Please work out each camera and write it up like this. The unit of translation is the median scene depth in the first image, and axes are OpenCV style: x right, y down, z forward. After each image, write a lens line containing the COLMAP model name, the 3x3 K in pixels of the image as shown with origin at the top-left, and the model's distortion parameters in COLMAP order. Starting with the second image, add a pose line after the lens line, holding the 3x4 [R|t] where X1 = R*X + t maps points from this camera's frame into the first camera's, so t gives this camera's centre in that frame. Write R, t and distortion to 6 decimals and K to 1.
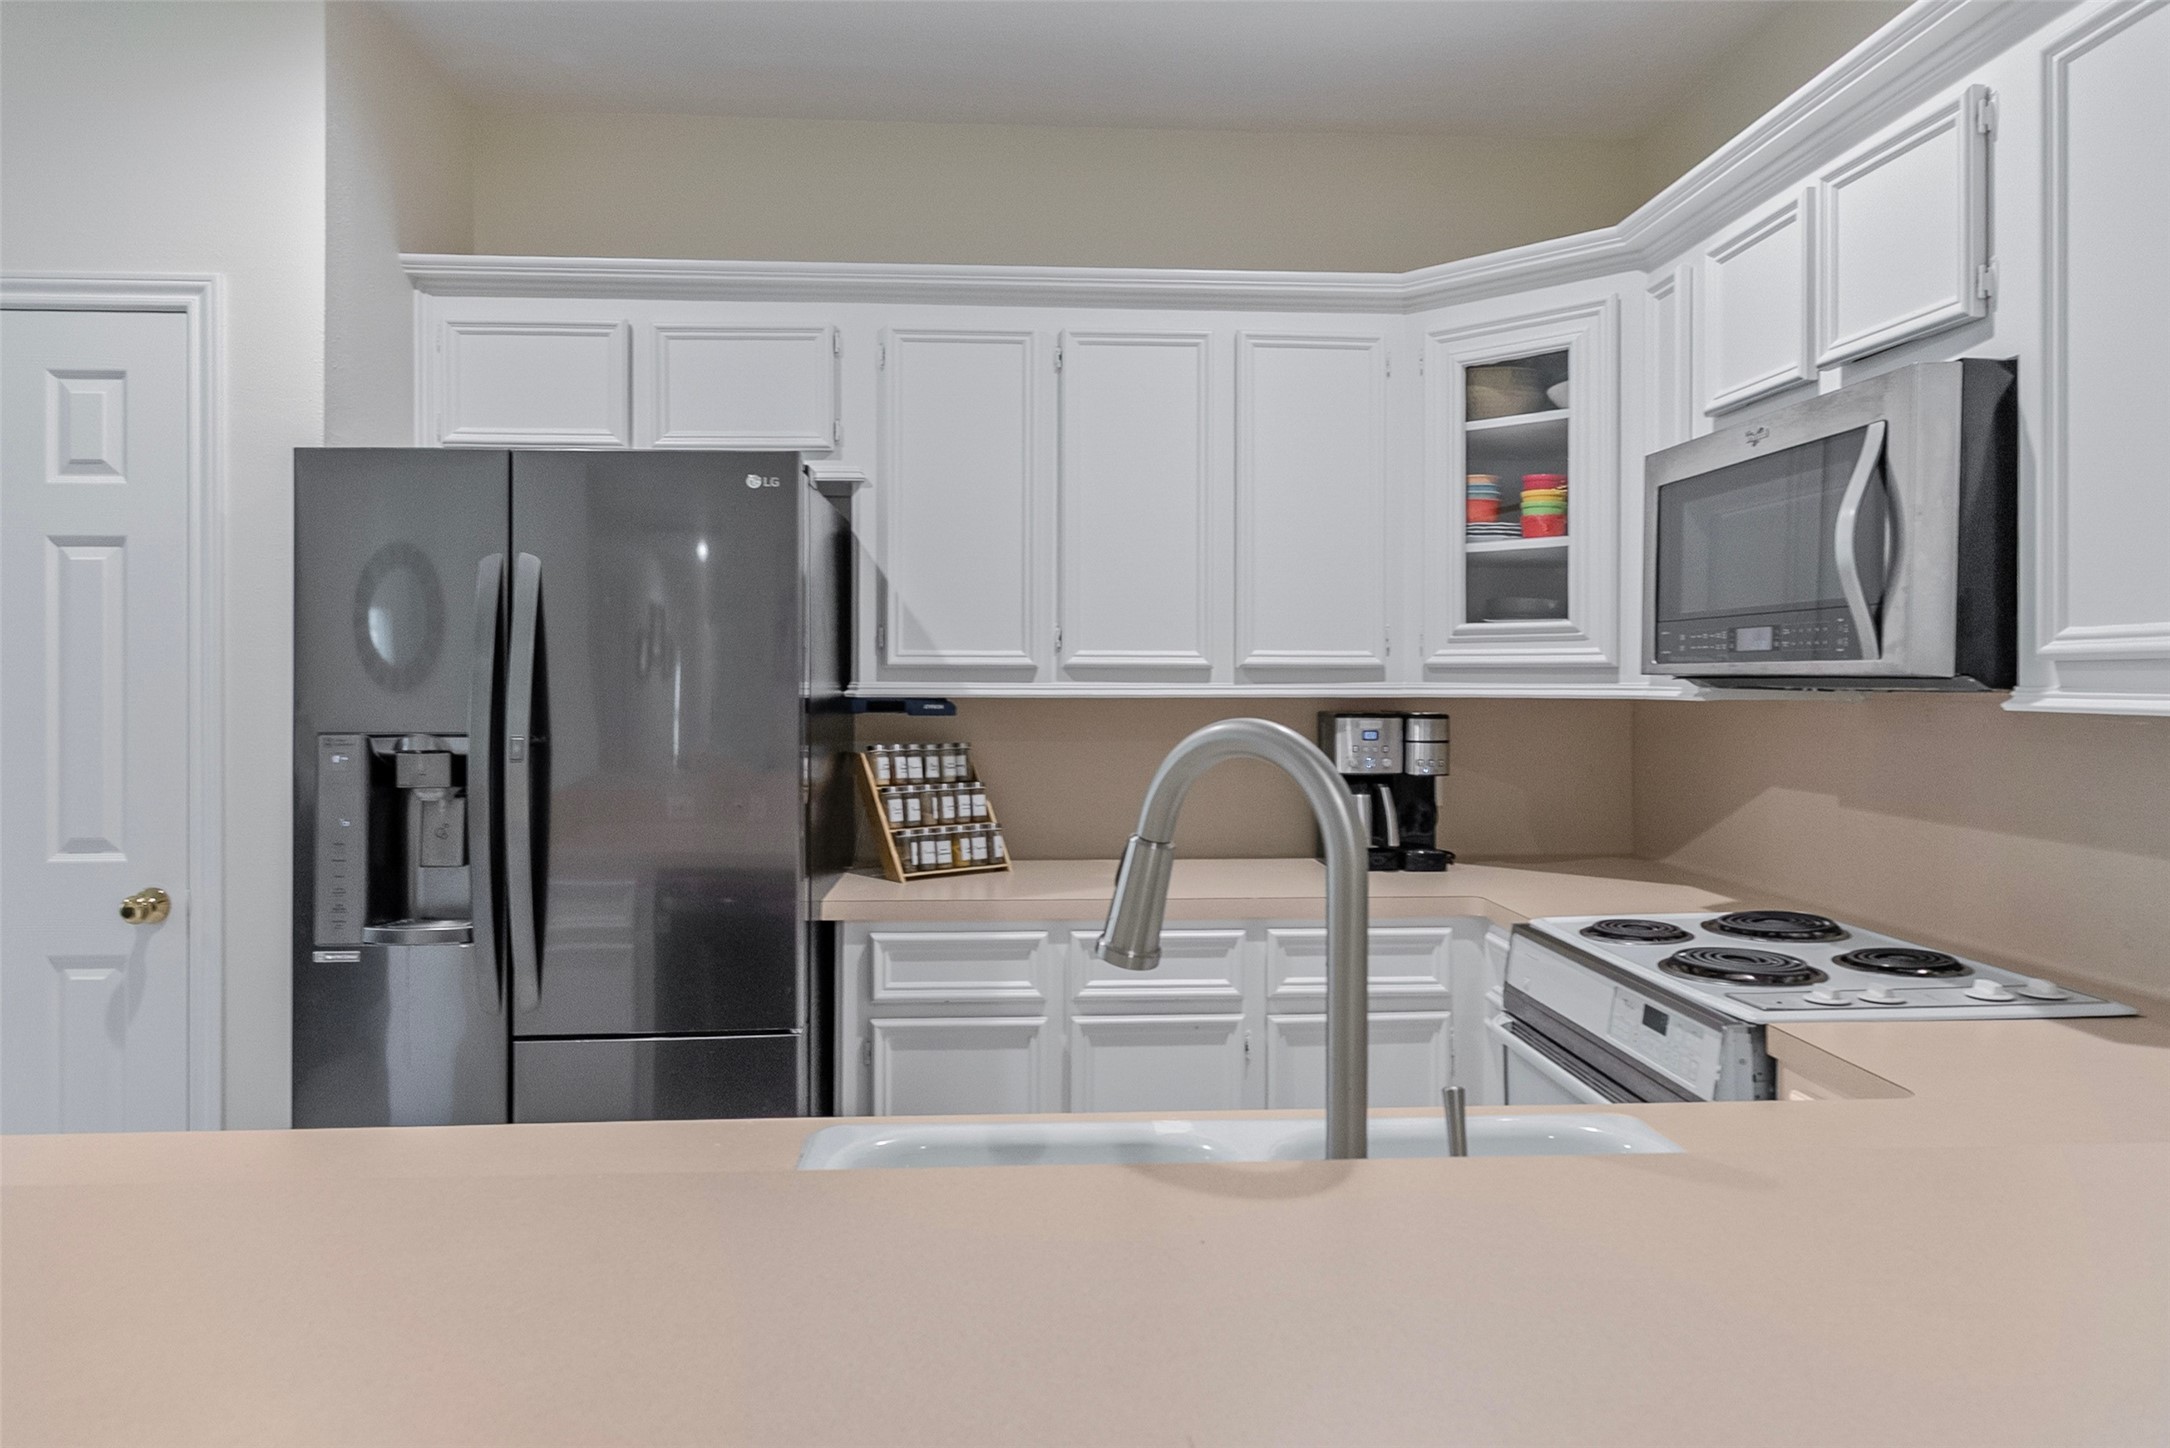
lens RADIAL K [[1353.0, 0, 1089.9], [0, 1353.0, 680.6], [0, 0, 1]] dist [-0.000720, -0.000734]
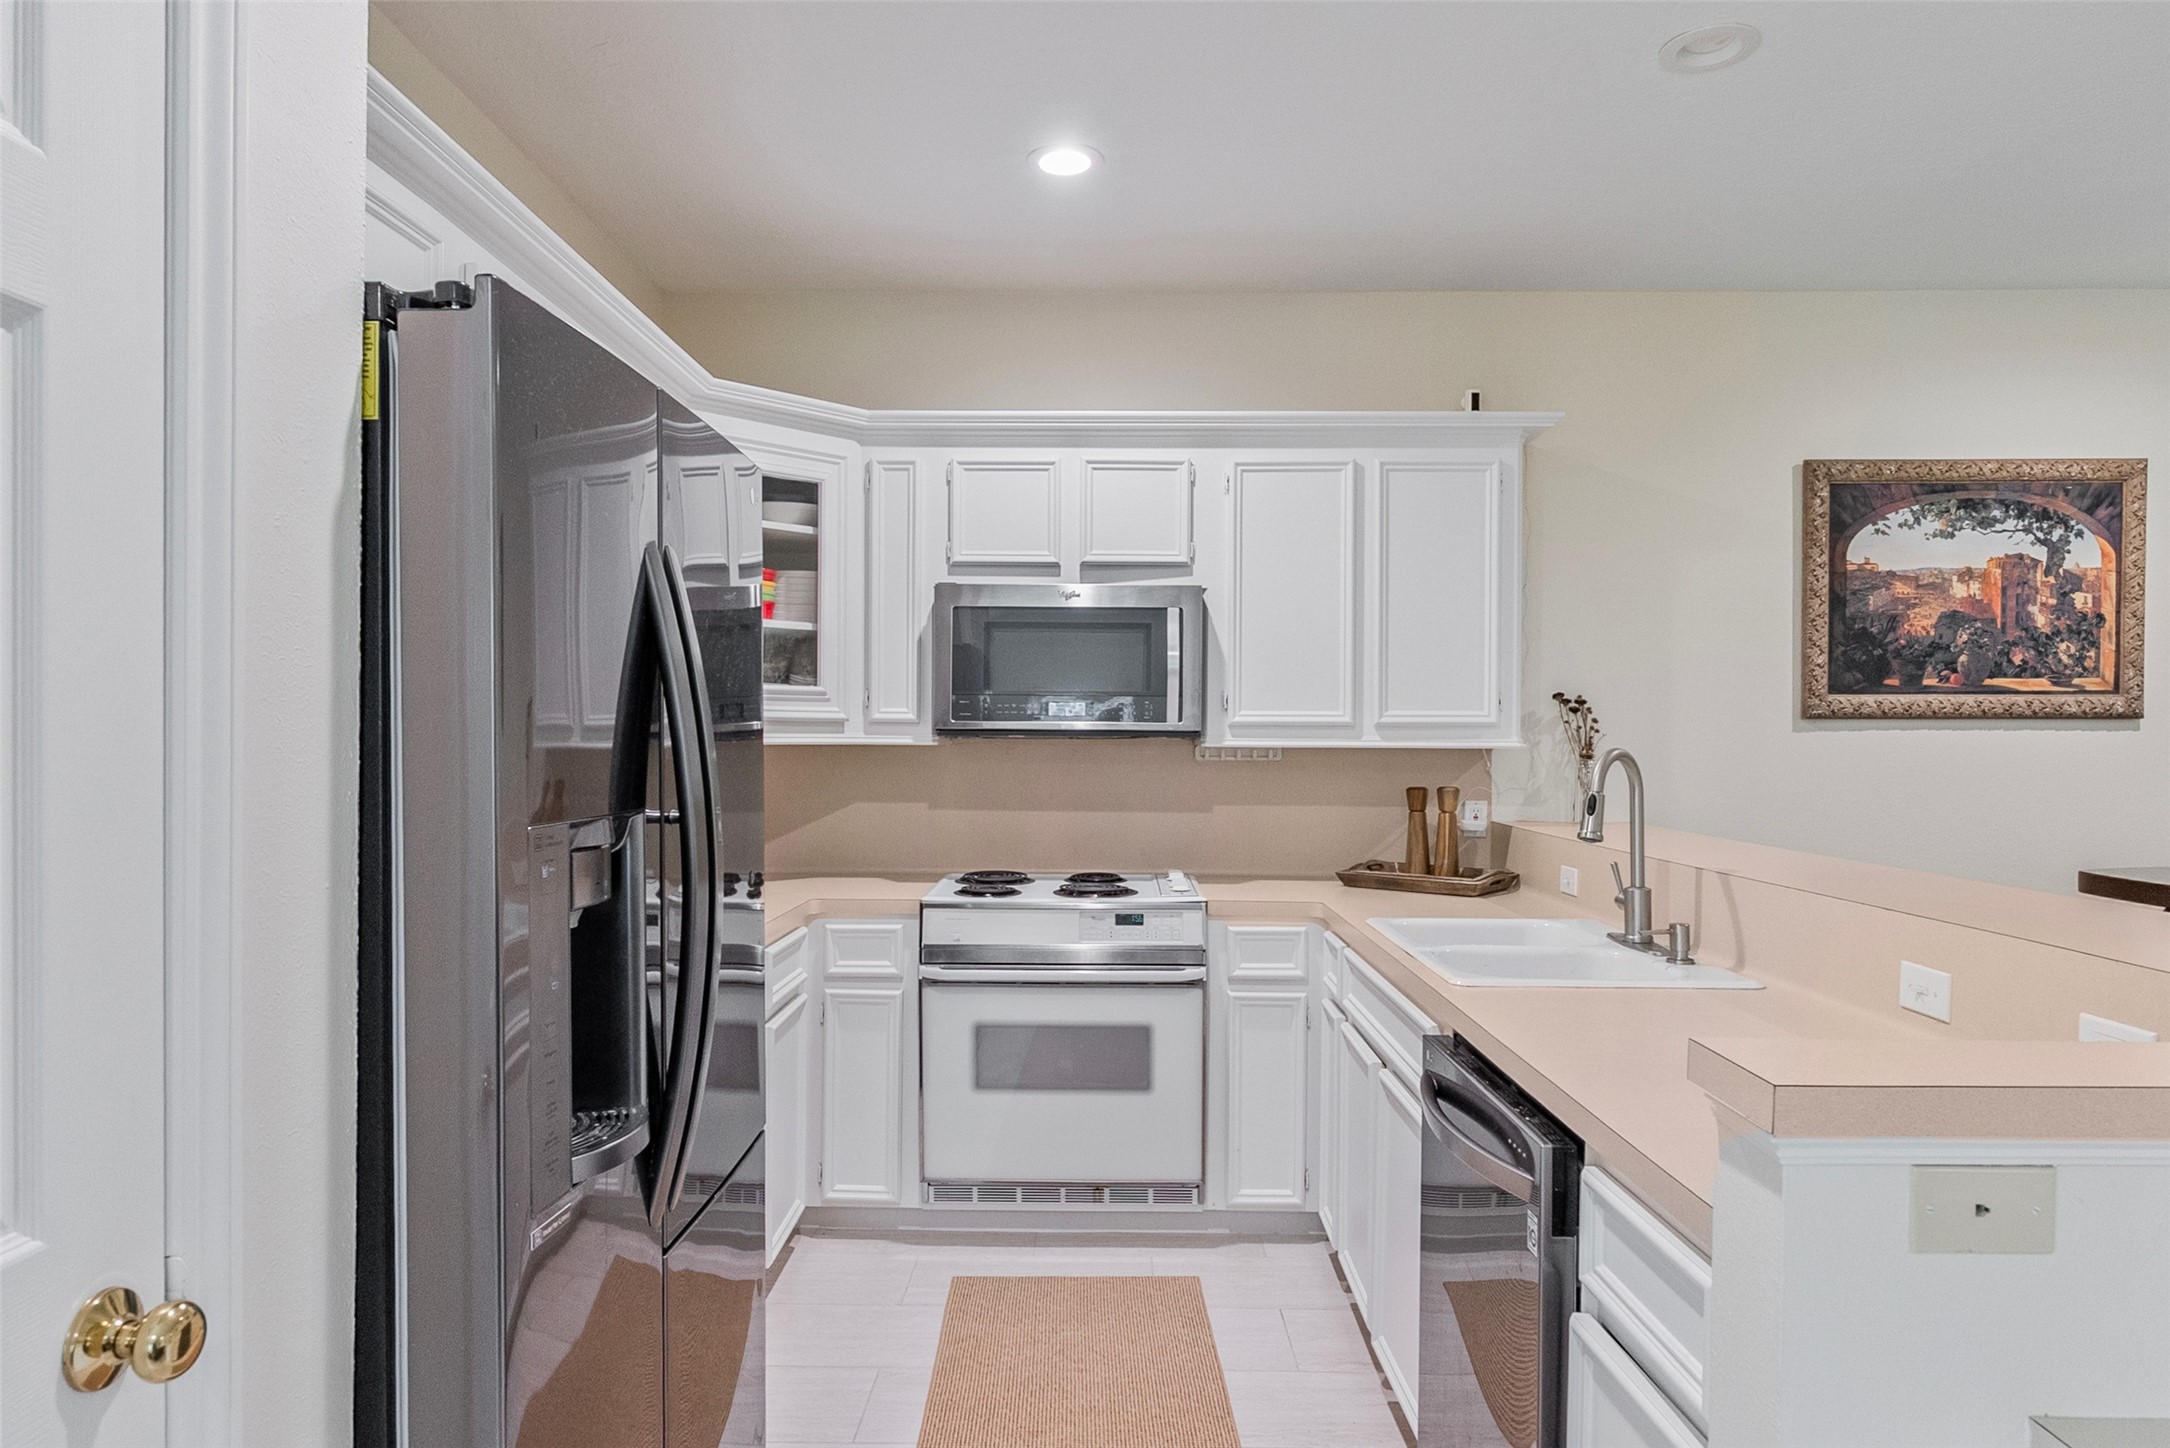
lens RADIAL K [[1312.6, 0, 1091.7], [0, 1312.6, 739.3], [0, 0, 1]] dist [0.000350, -0.000801]
pose [[0.078577, -0.004558, 0.996898, -1.028139], [-0.006112, 0.999969, 0.005054, 0.000199], [-0.996889, -0.006490, 0.078547, 0.698260]]
